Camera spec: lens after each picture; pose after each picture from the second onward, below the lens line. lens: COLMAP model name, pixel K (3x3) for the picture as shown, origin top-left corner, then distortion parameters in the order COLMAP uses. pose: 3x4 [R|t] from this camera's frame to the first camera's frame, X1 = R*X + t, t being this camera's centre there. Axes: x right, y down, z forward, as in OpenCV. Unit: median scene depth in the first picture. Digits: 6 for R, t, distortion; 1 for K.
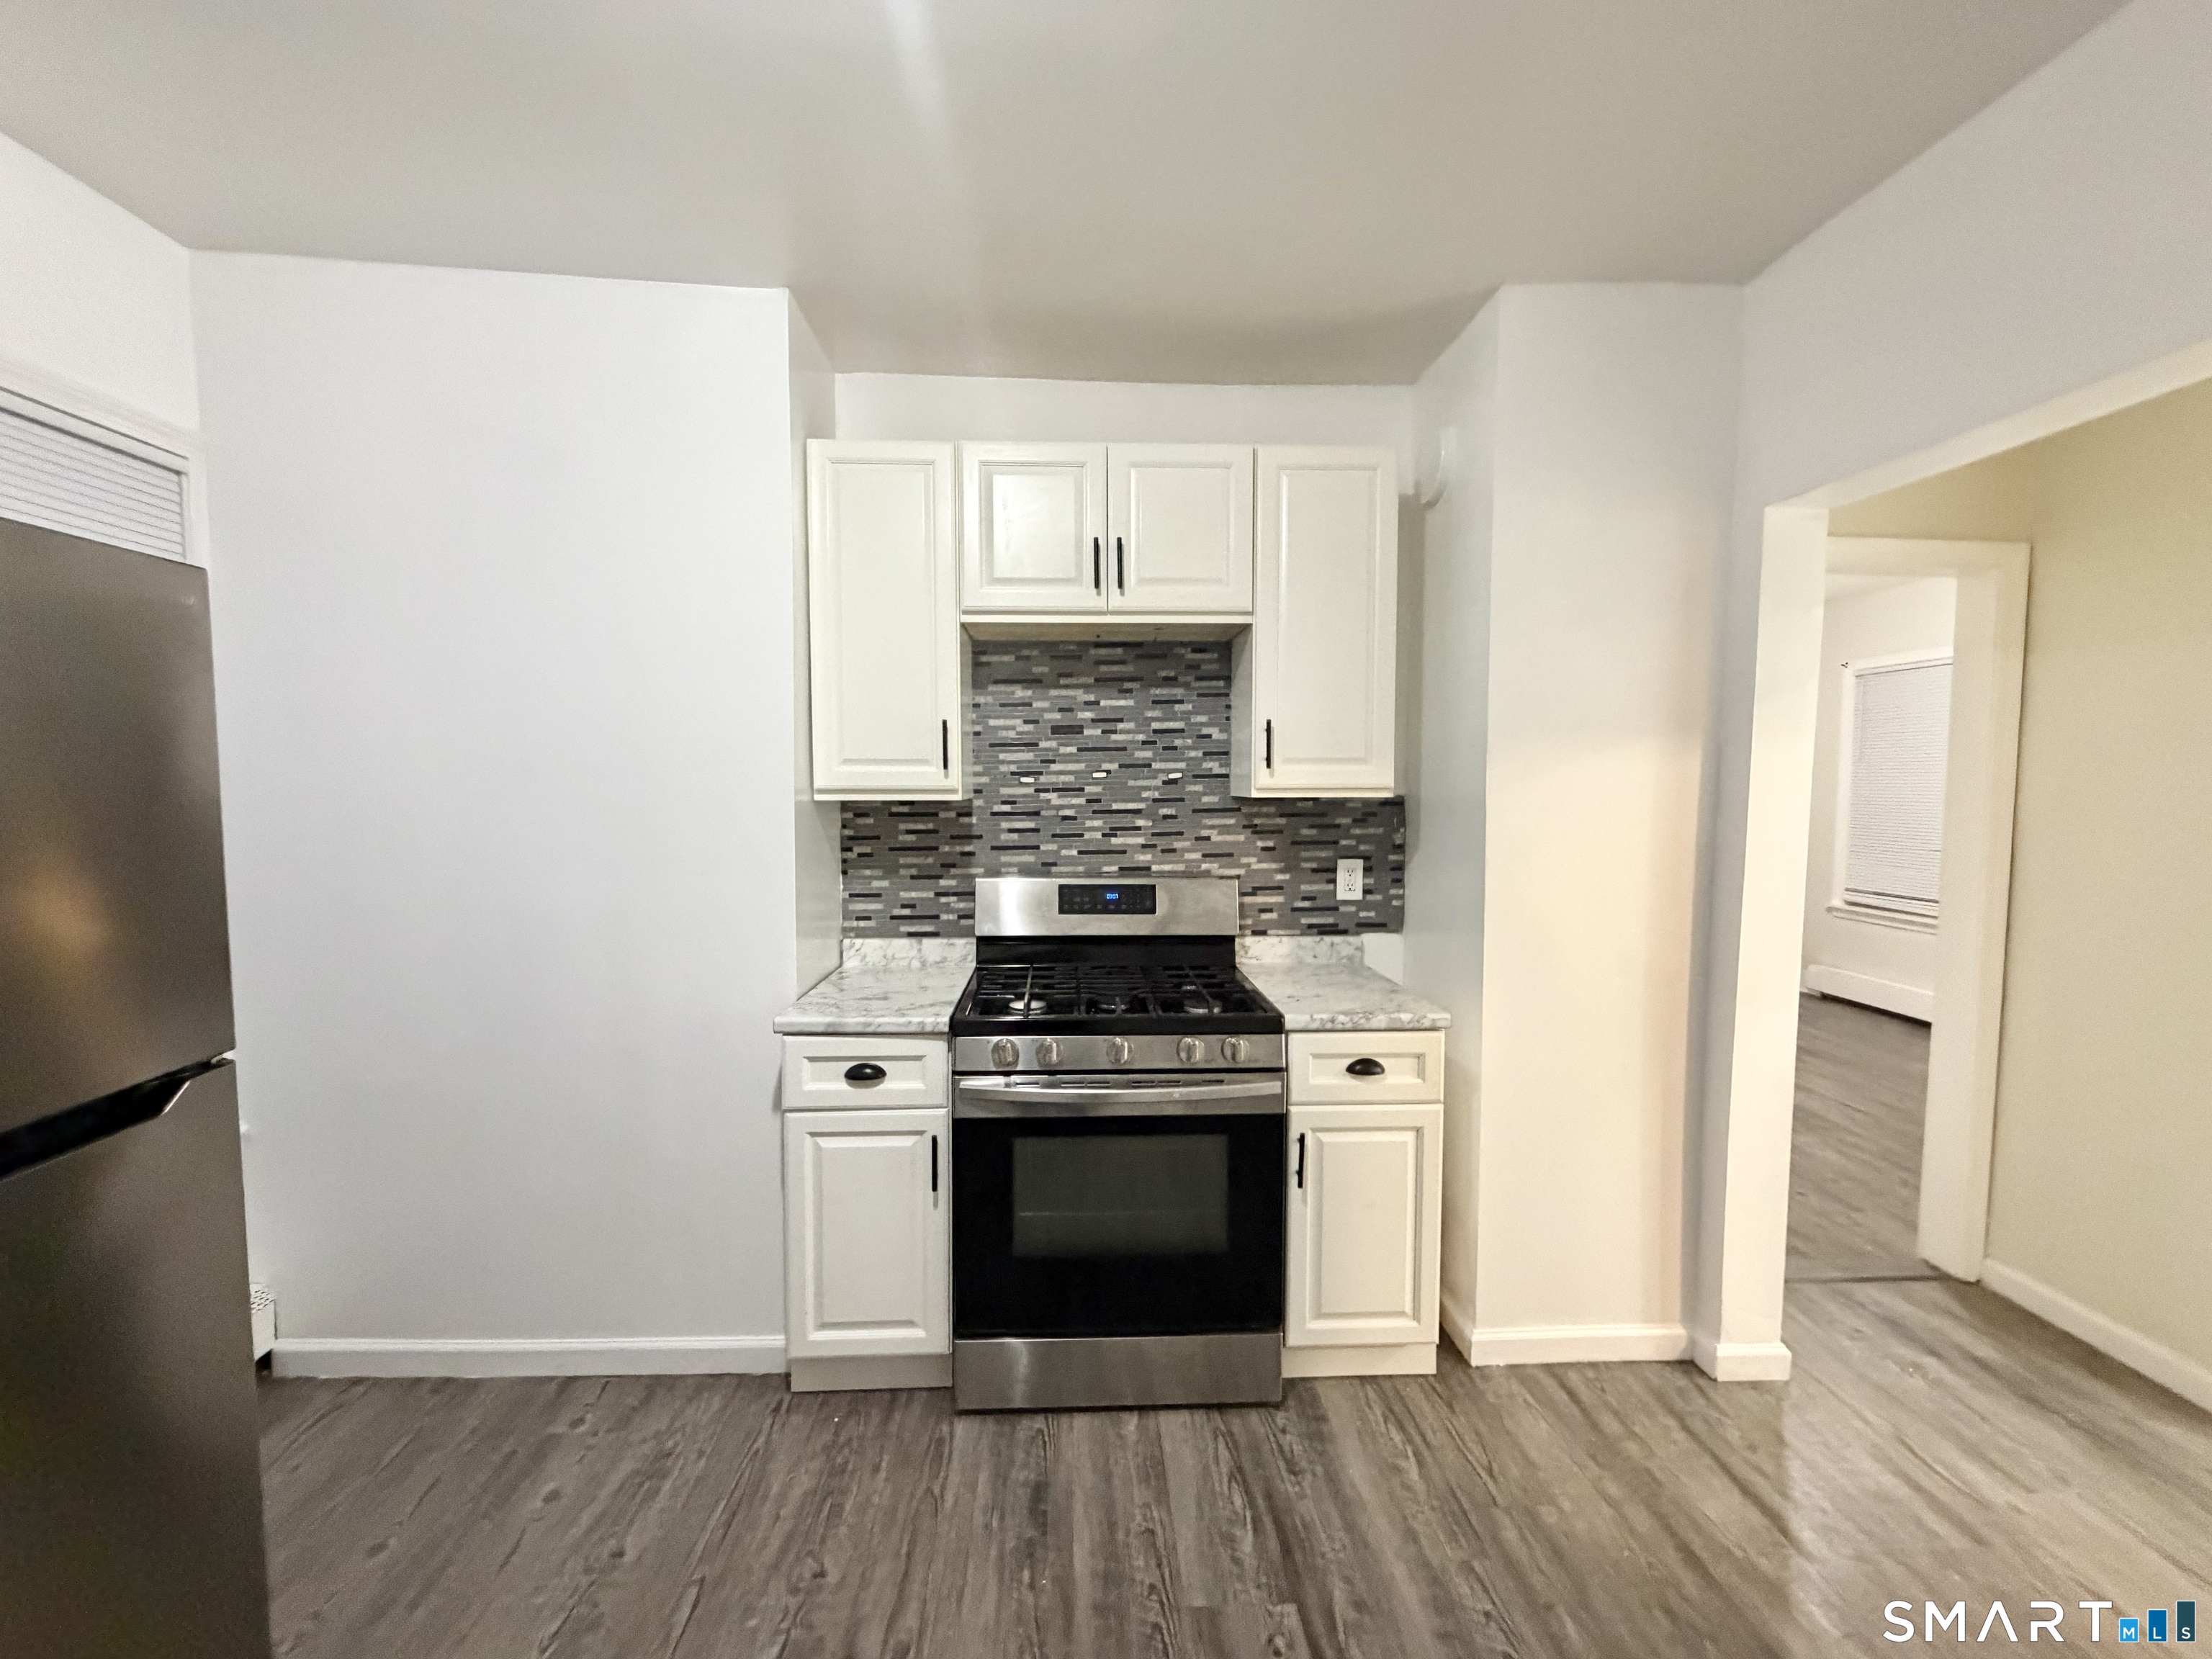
lens RADIAL K [[876.7, 0, 1102.1], [0, 876.7, 829.4], [0, 0, 1]] dist [-0.000162, -0.000045]
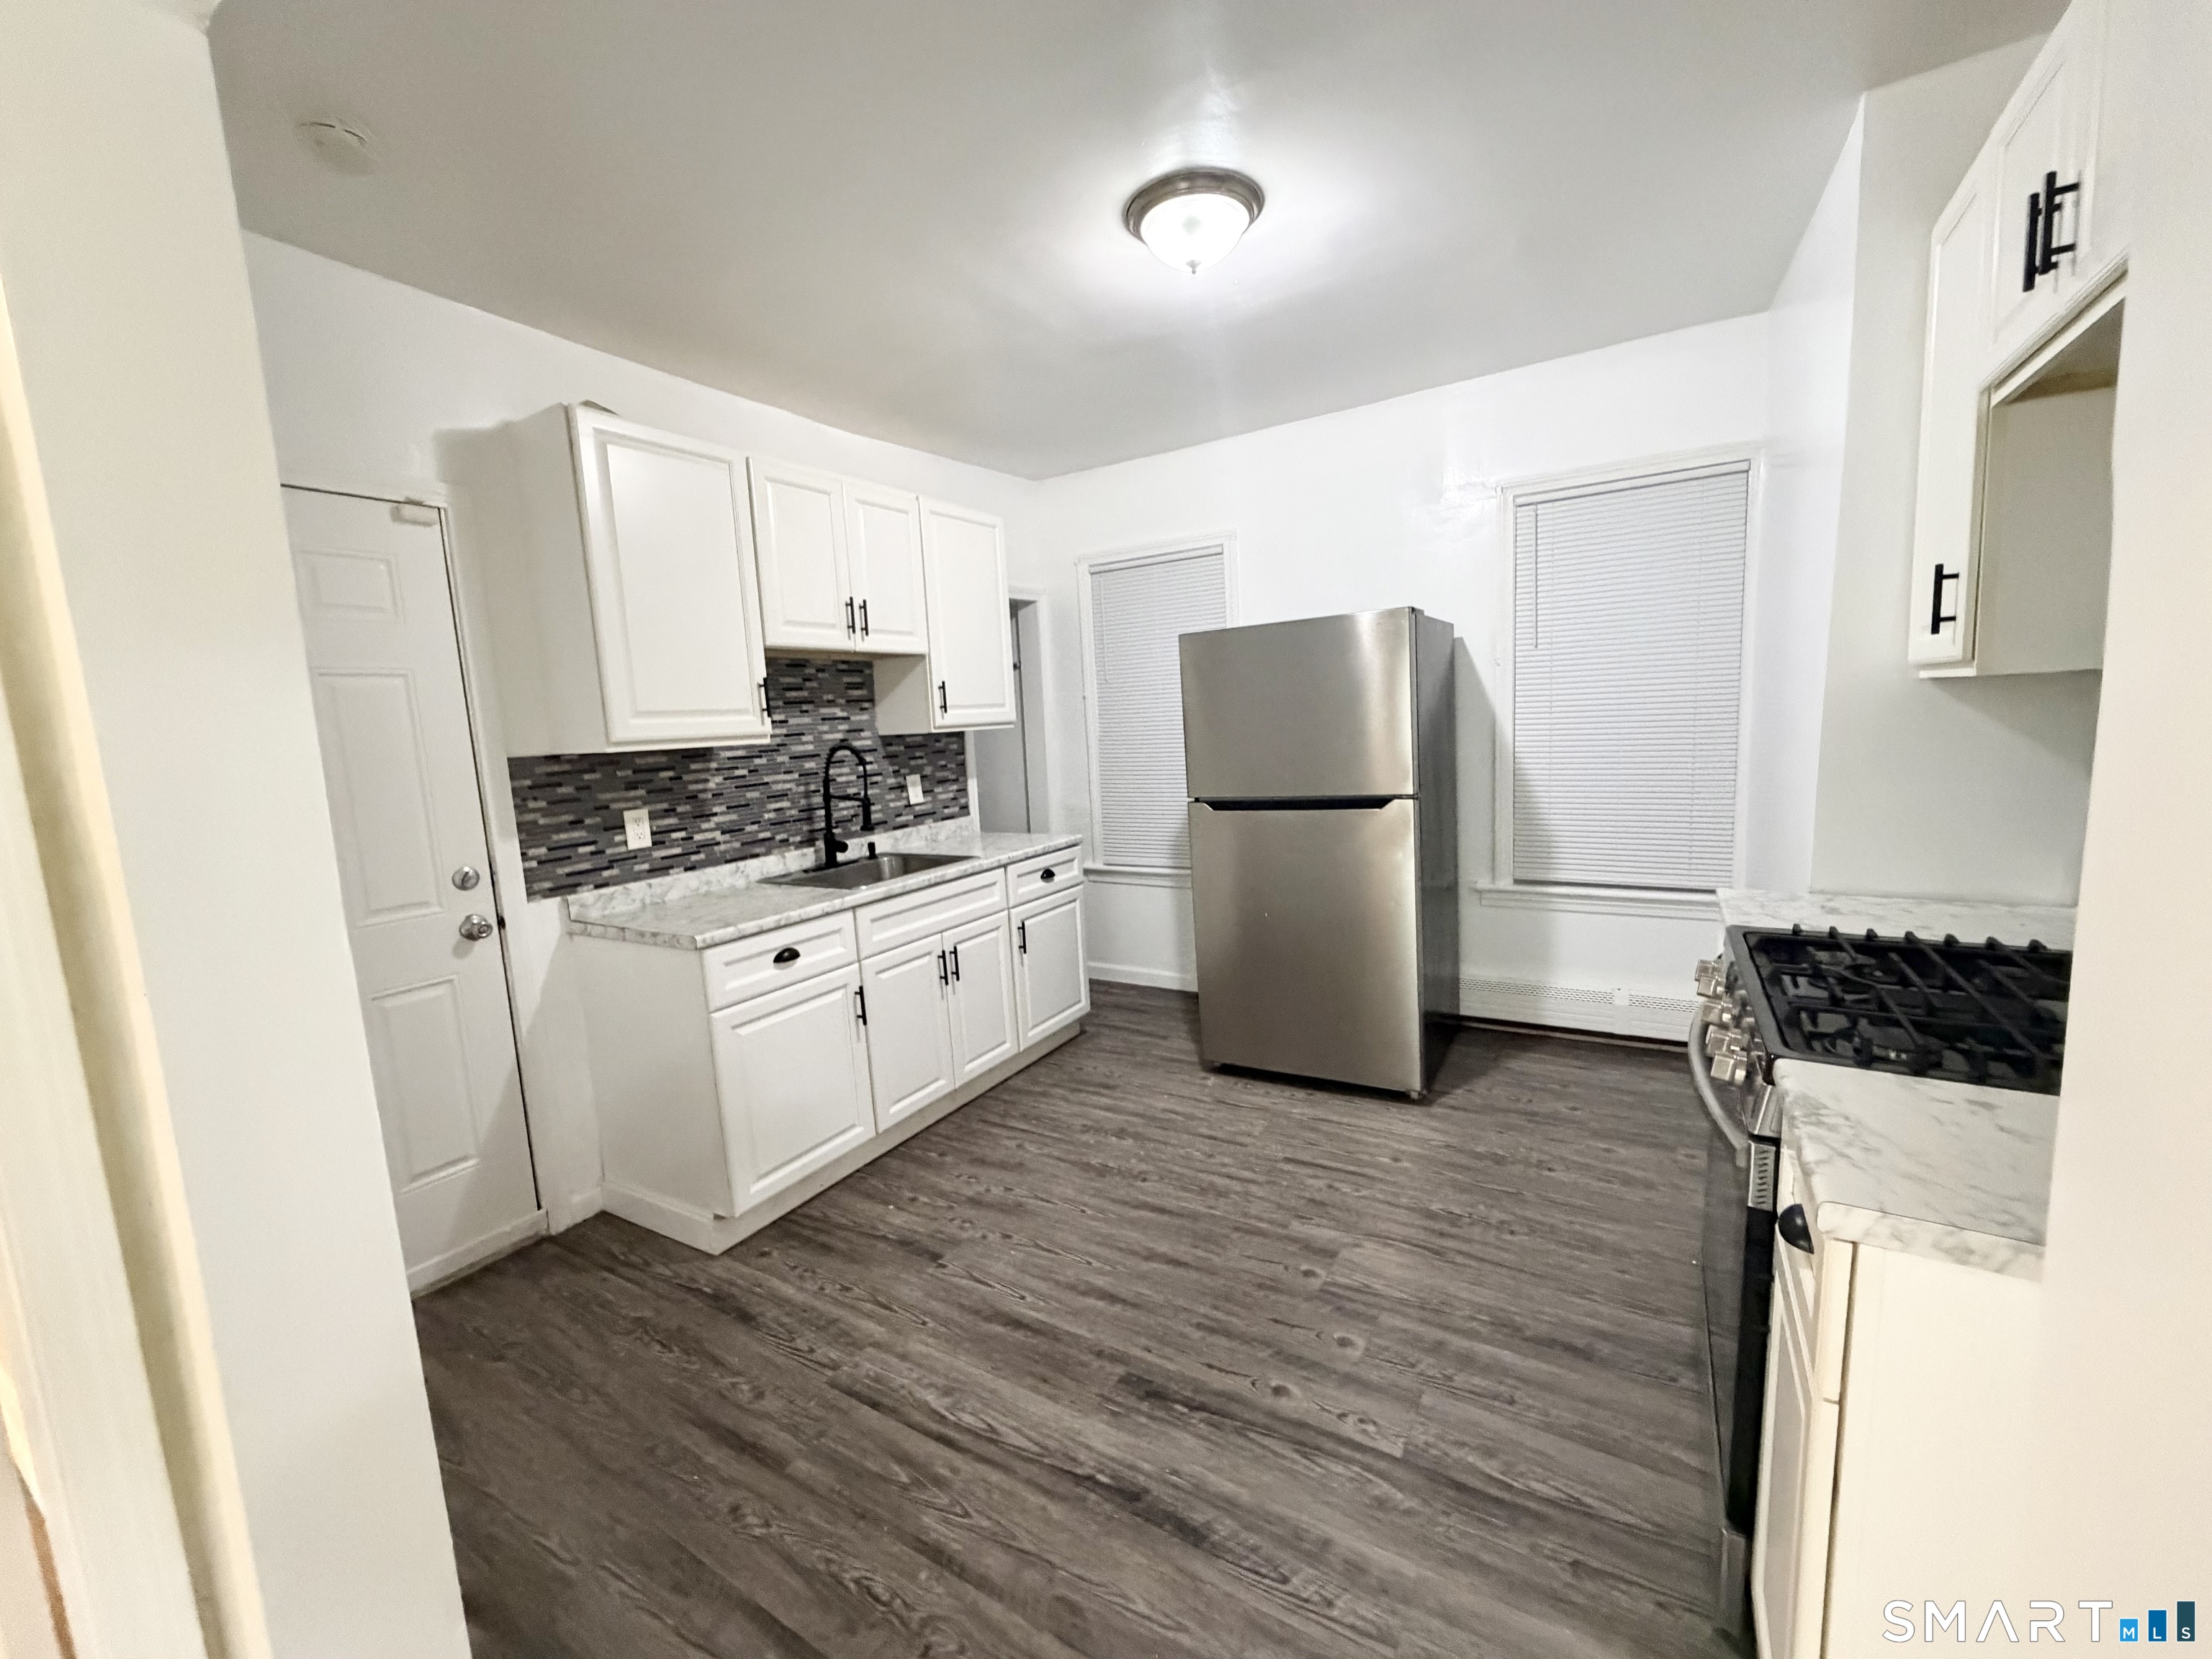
lens RADIAL K [[876.7, 0, 1098.6], [0, 876.7, 825.4], [0, 0, 1]] dist [-0.000162, -0.000045]
pose [[-0.562240, 0.131329, -0.816480, 0.708464], [0.014634, 0.988735, 0.148959, -0.026933], [0.826845, 0.071803, -0.557828, 0.729667]]
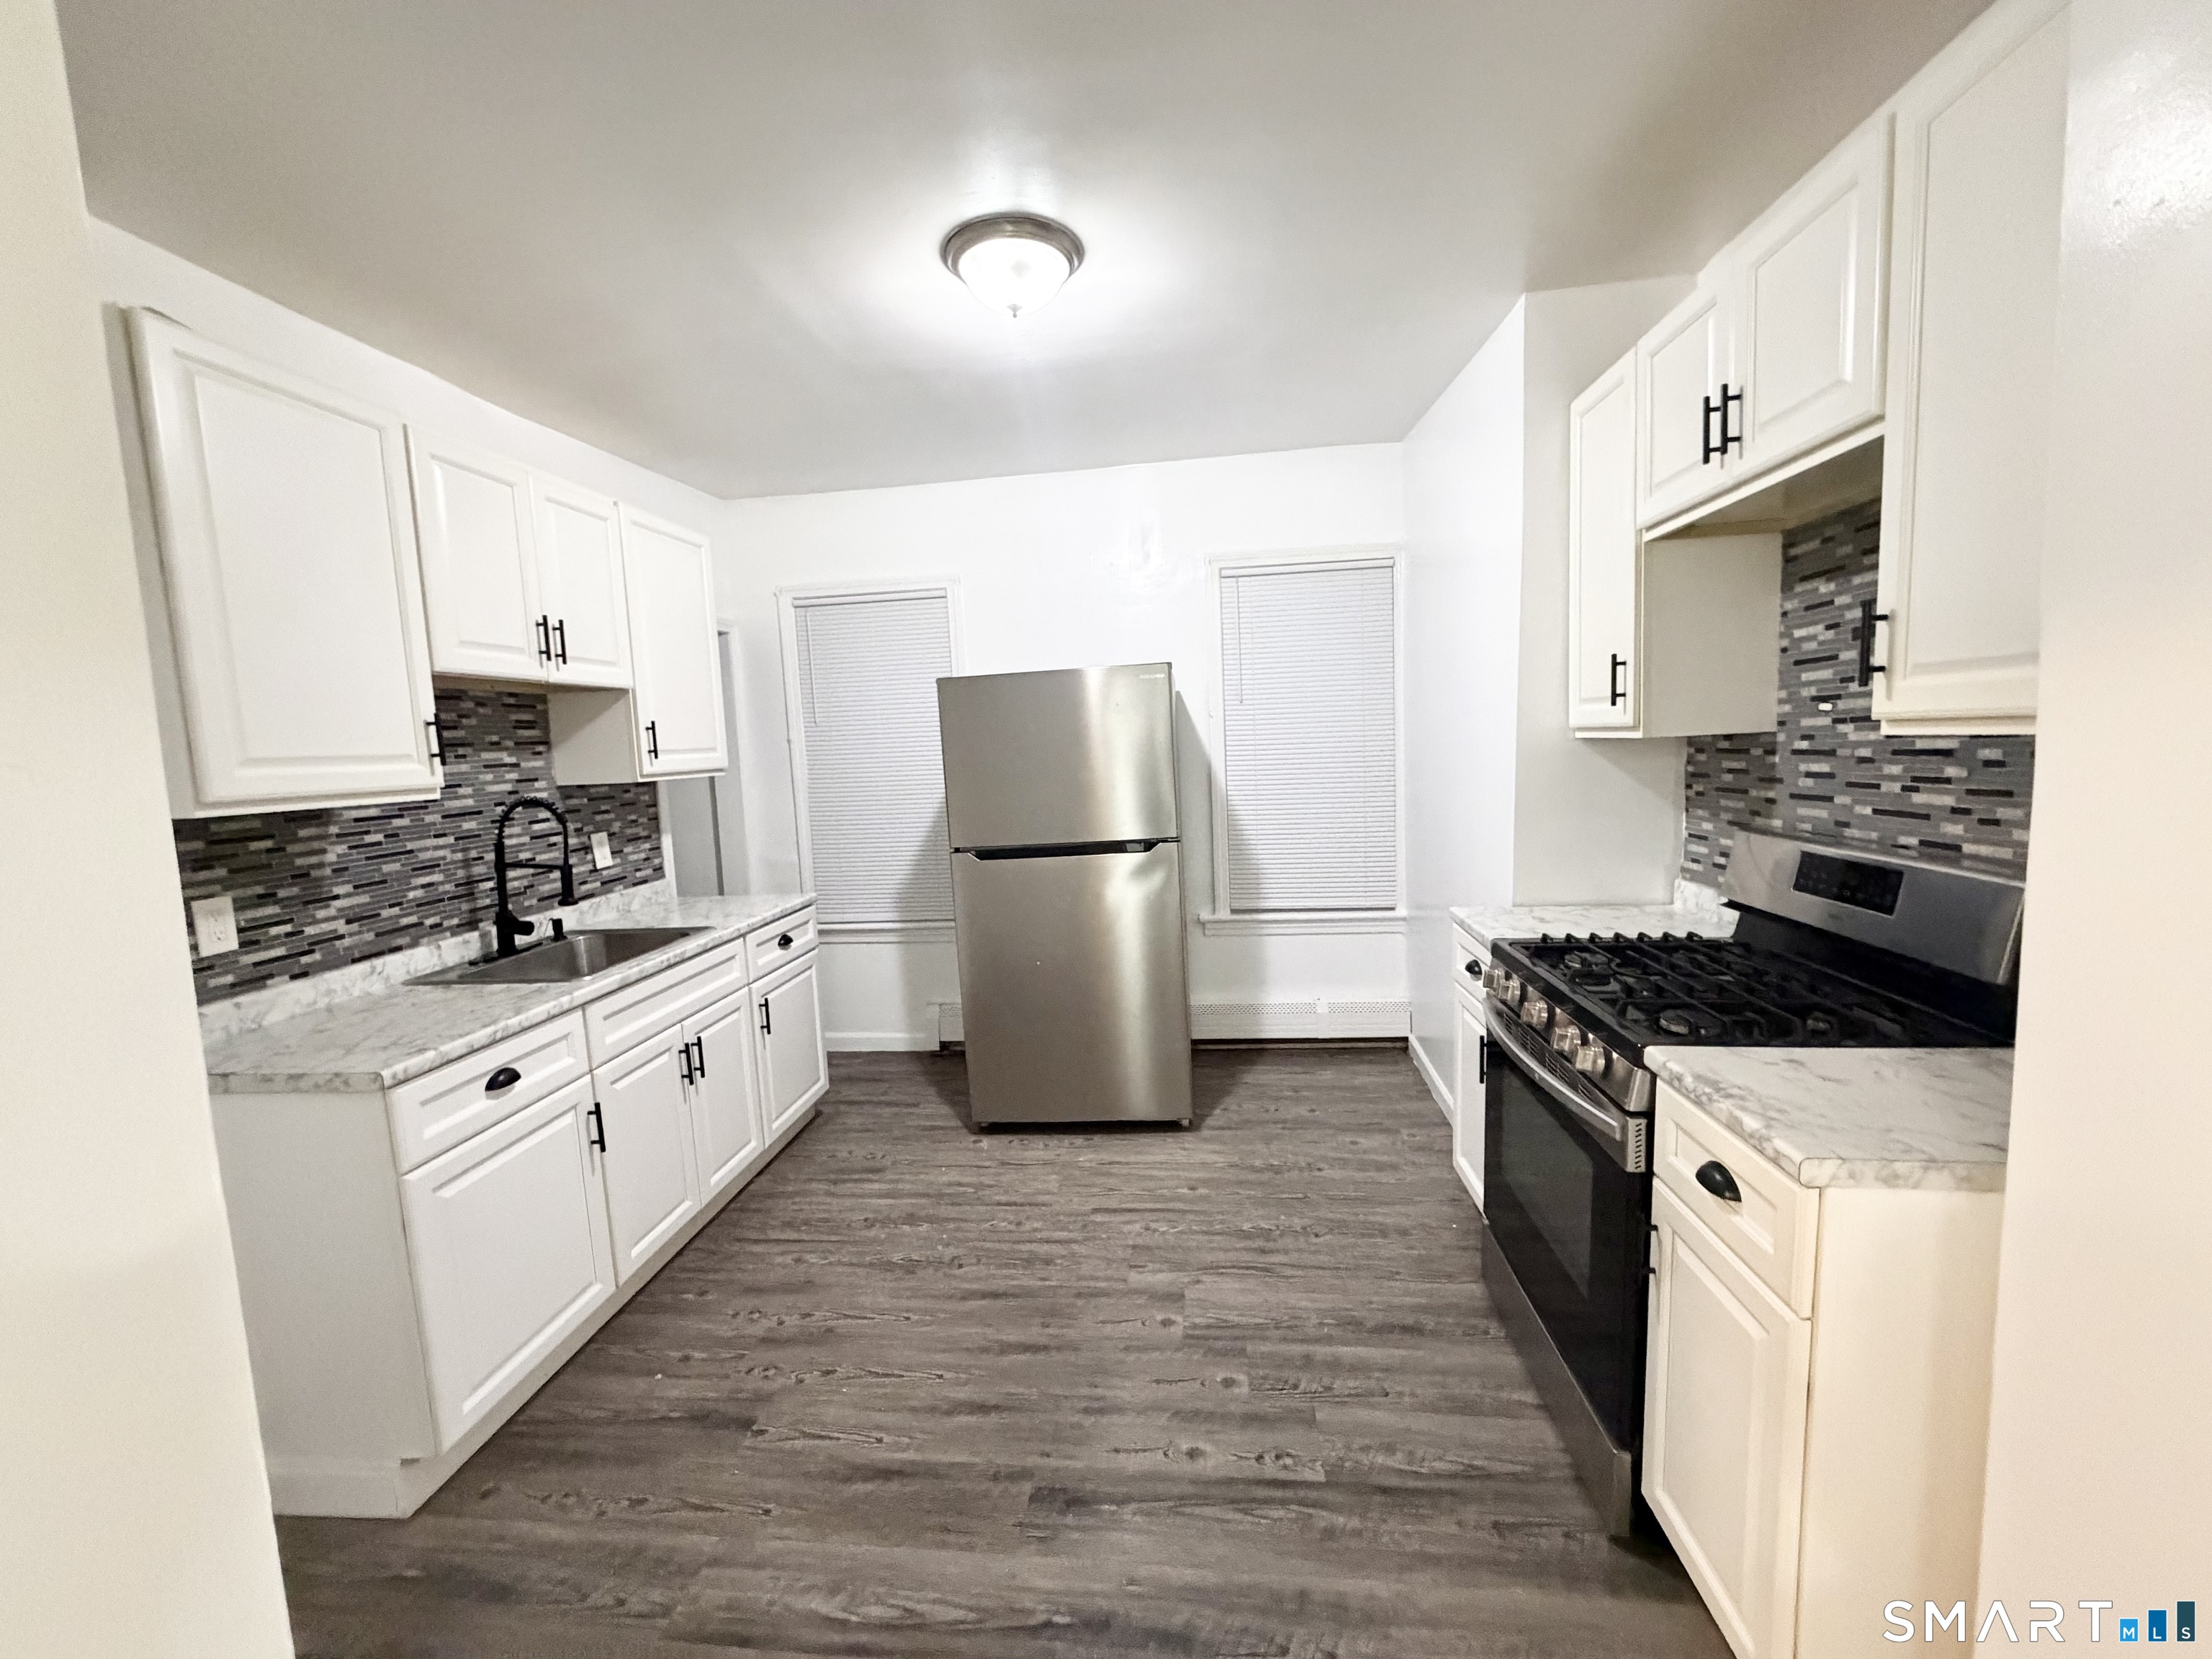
lens RADIAL K [[876.7, 0, 1096.6], [0, 876.7, 826.2], [0, 0, 1]] dist [-0.000162, -0.000045]
pose [[-0.162311, 0.104012, -0.981242, 0.748878], [-0.000831, 0.994414, 0.105545, -0.034000], [0.986739, 0.017946, -0.161318, 0.517834]]
